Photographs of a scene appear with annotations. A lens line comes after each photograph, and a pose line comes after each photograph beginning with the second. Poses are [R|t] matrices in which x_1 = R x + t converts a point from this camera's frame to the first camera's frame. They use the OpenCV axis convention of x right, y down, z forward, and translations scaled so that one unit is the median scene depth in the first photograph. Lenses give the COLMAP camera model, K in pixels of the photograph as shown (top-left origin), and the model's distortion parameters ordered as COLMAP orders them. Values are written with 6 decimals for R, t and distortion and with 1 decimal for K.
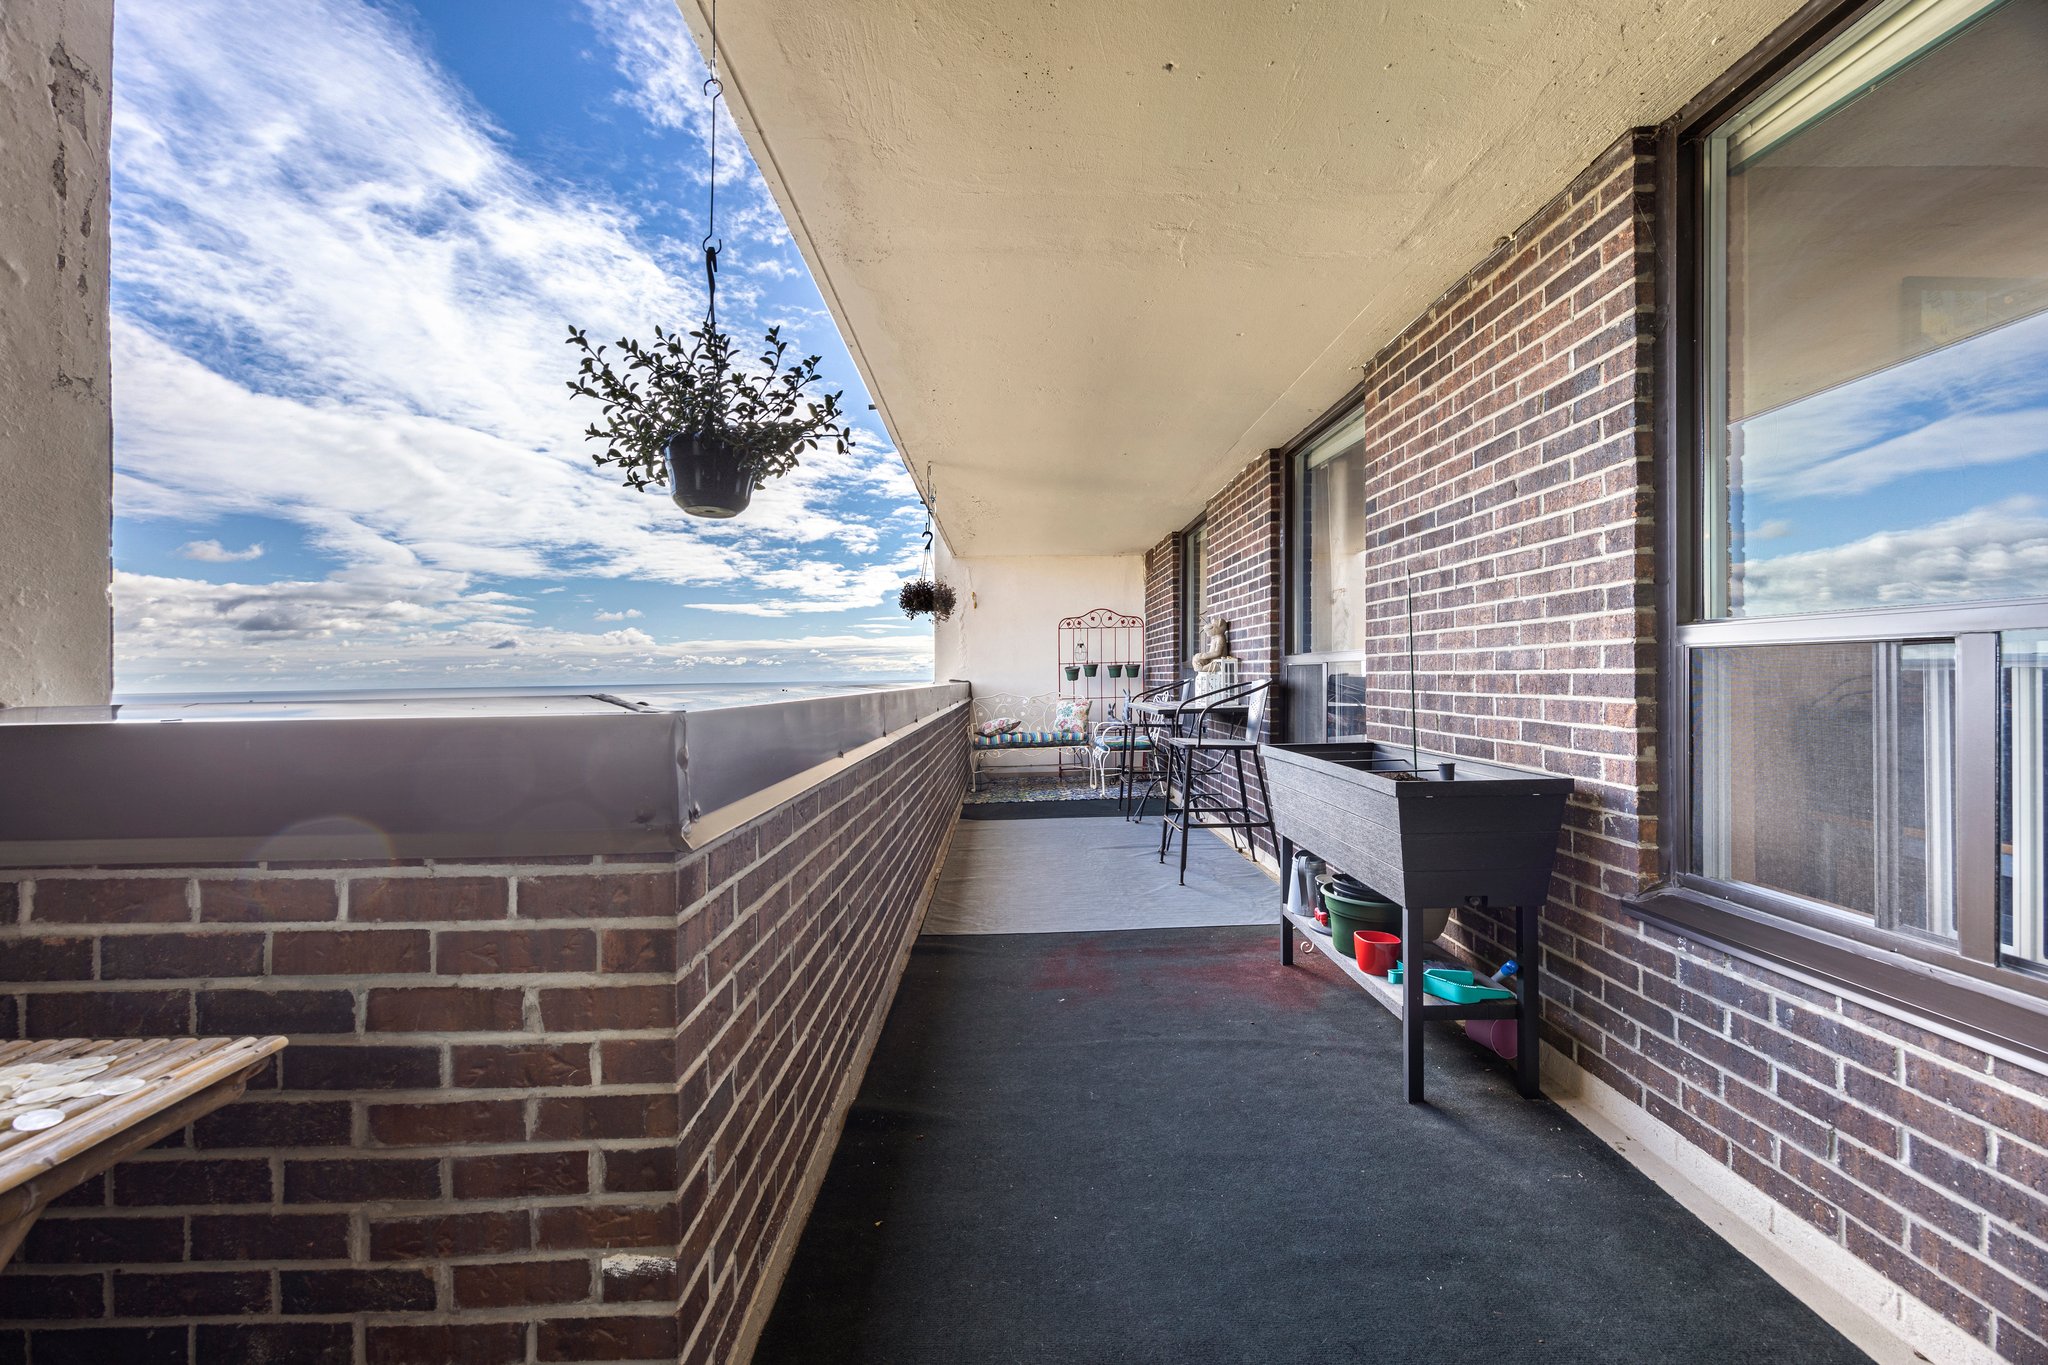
lens RADIAL K [[796.5, 0, 1030.3], [0, 796.5, 698.1], [0, 0, 1]] dist [0.000833, 0.002253]
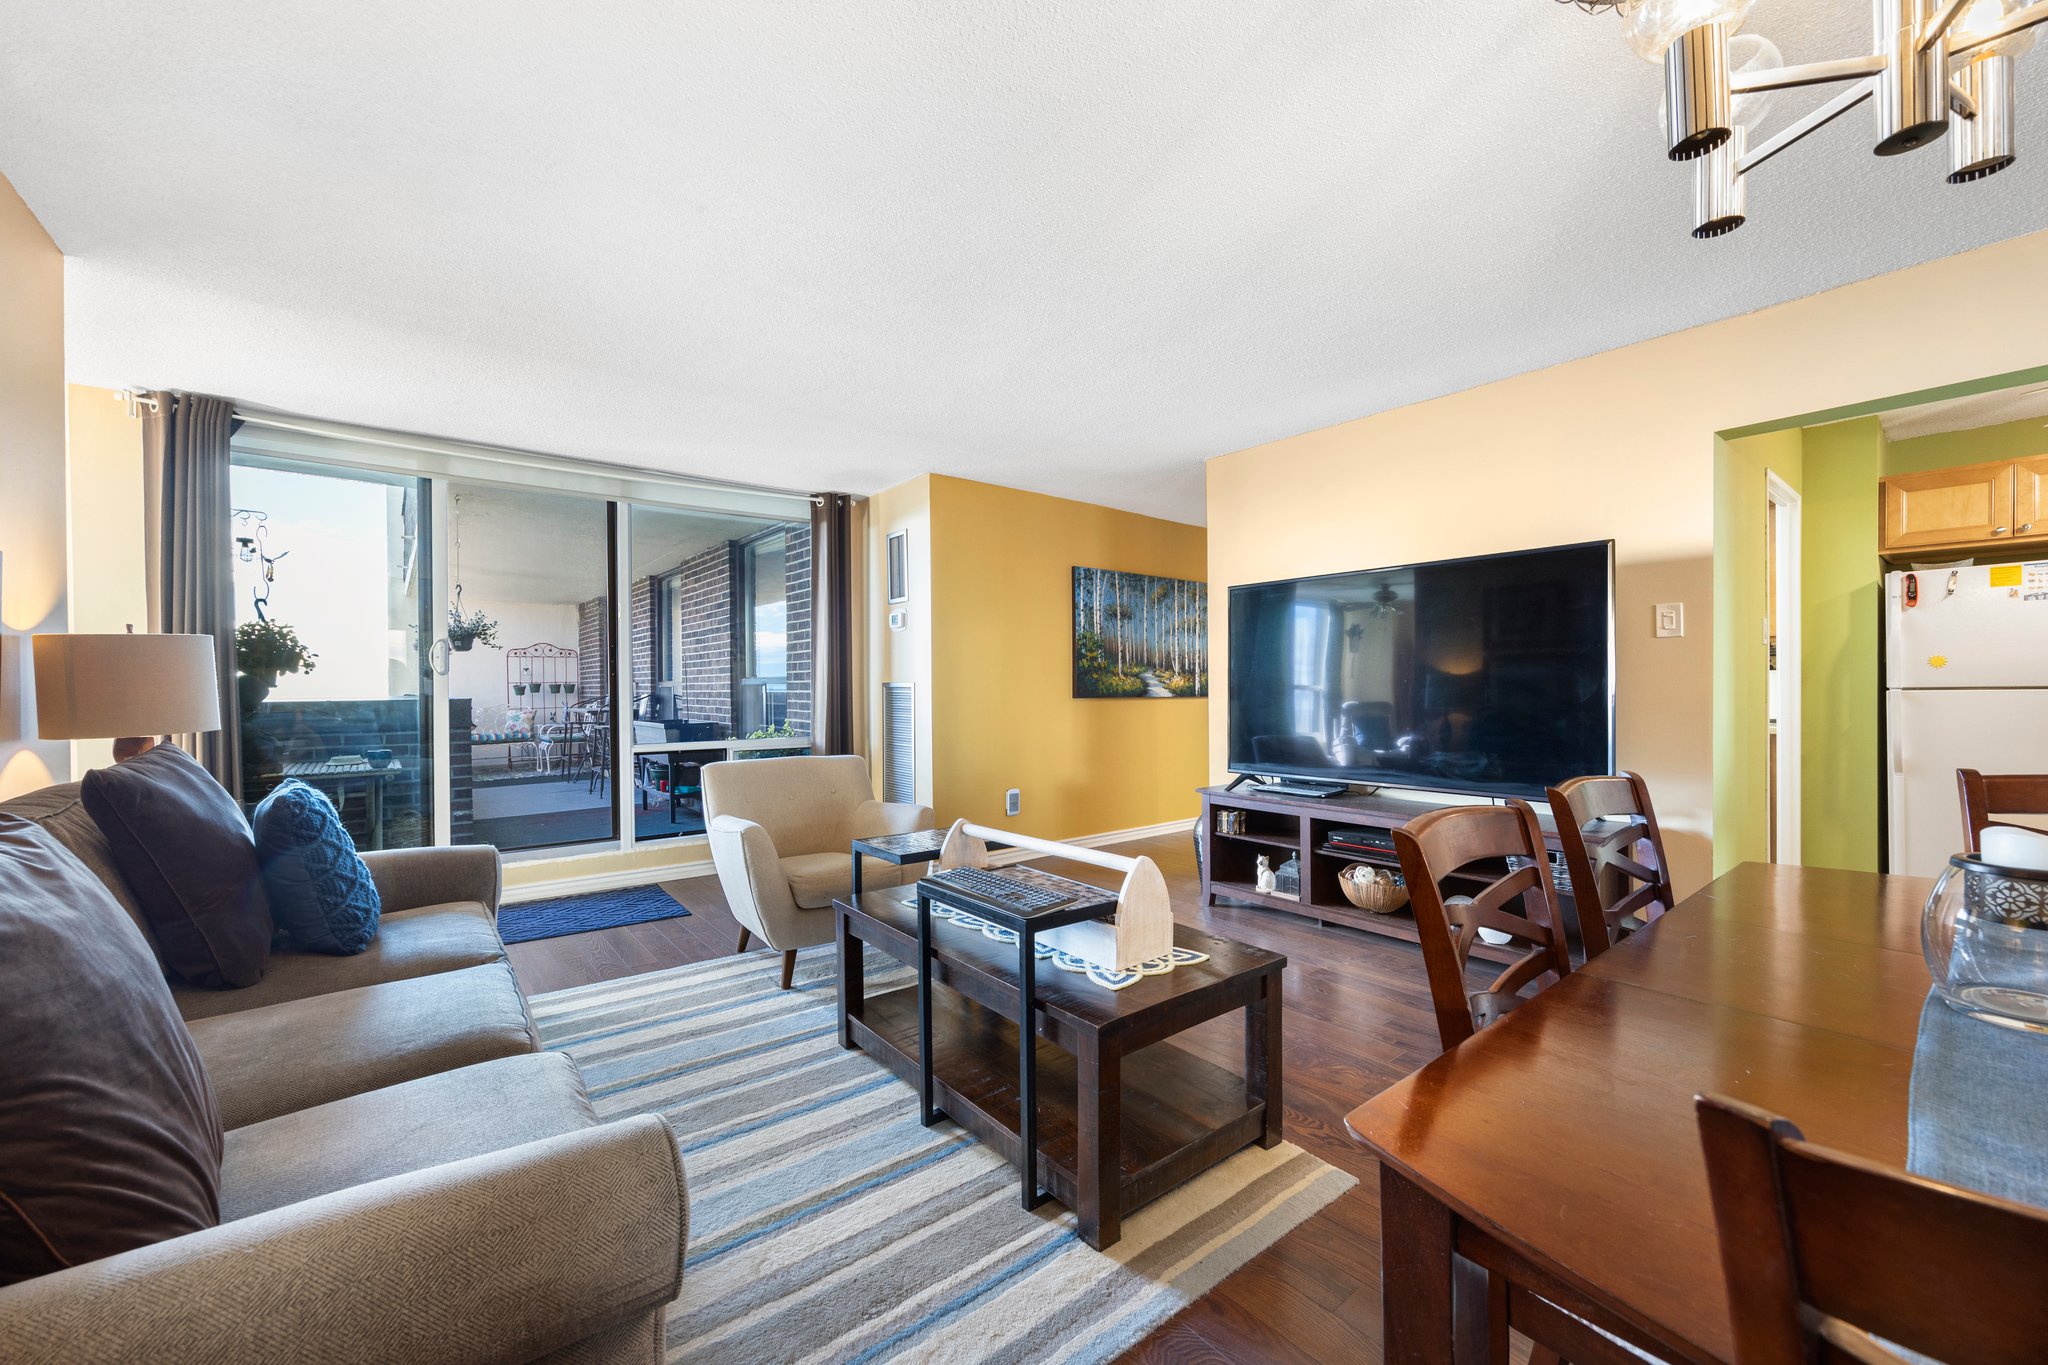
lens RADIAL K [[796.5, 0, 1008.3], [0, 796.5, 701.1], [0, 0, 1]] dist [0.000833, 0.002253]
pose [[0.805912, -0.008127, 0.591979, -0.085878], [0.016860, 0.999815, -0.009227, 0.015385], [-0.591795, 0.017417, 0.805900, -0.632605]]
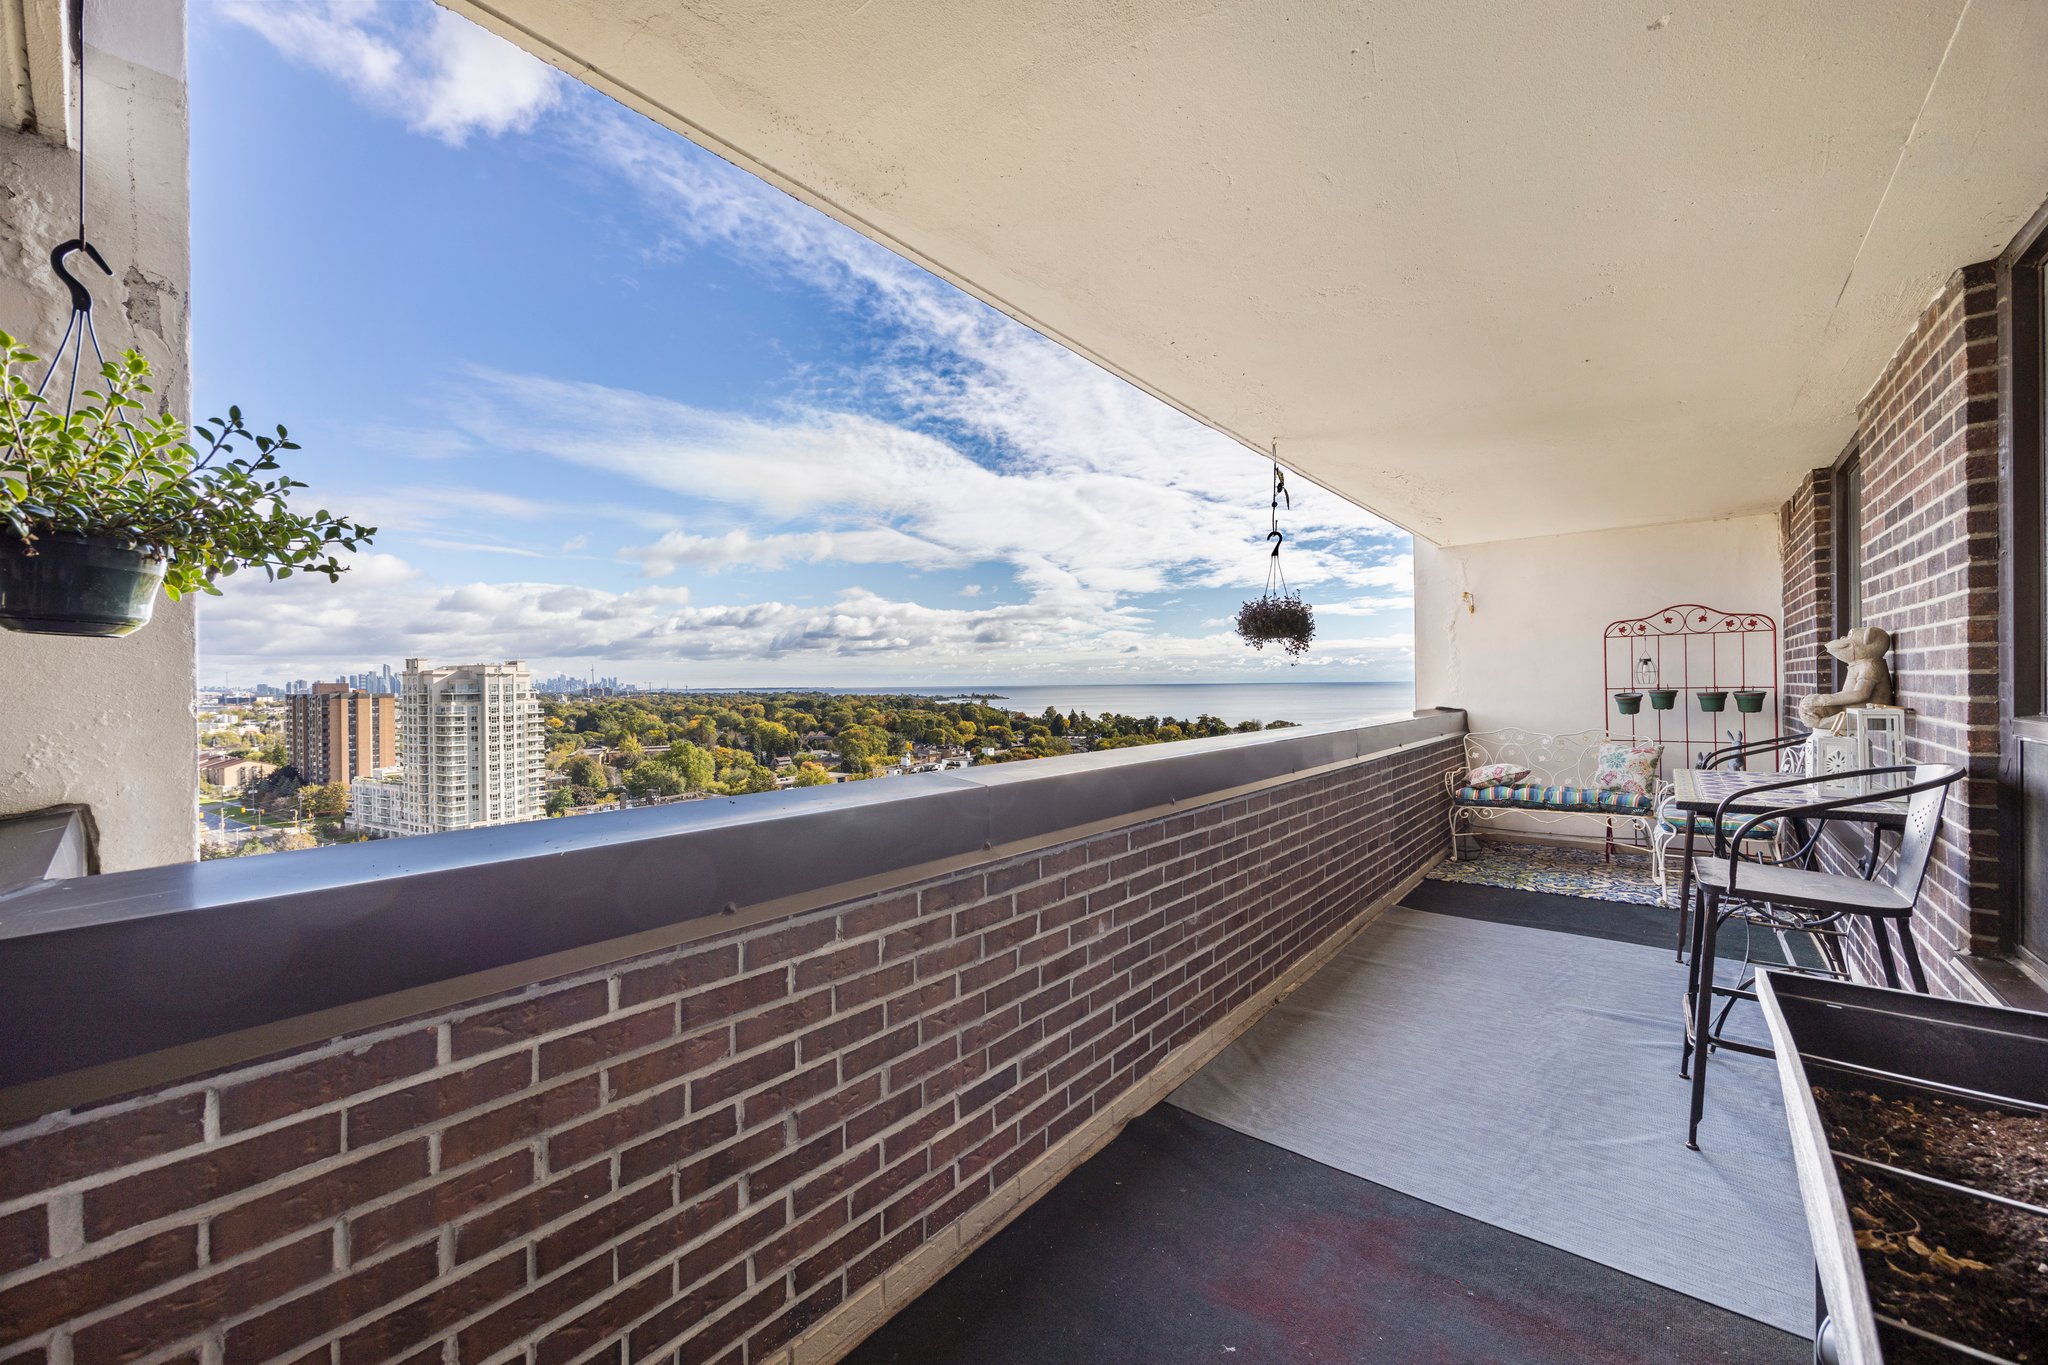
lens RADIAL K [[785.0, 0, 1030.7], [0, 785.0, 681.7], [0, 0, 1]] dist [-0.002245, 0.002758]
pose [[0.754422, 0.007099, -0.656351, 0.113033], [-0.019836, 0.999731, -0.011988, -0.033317], [0.656090, 0.022063, 0.754360, 0.178932]]
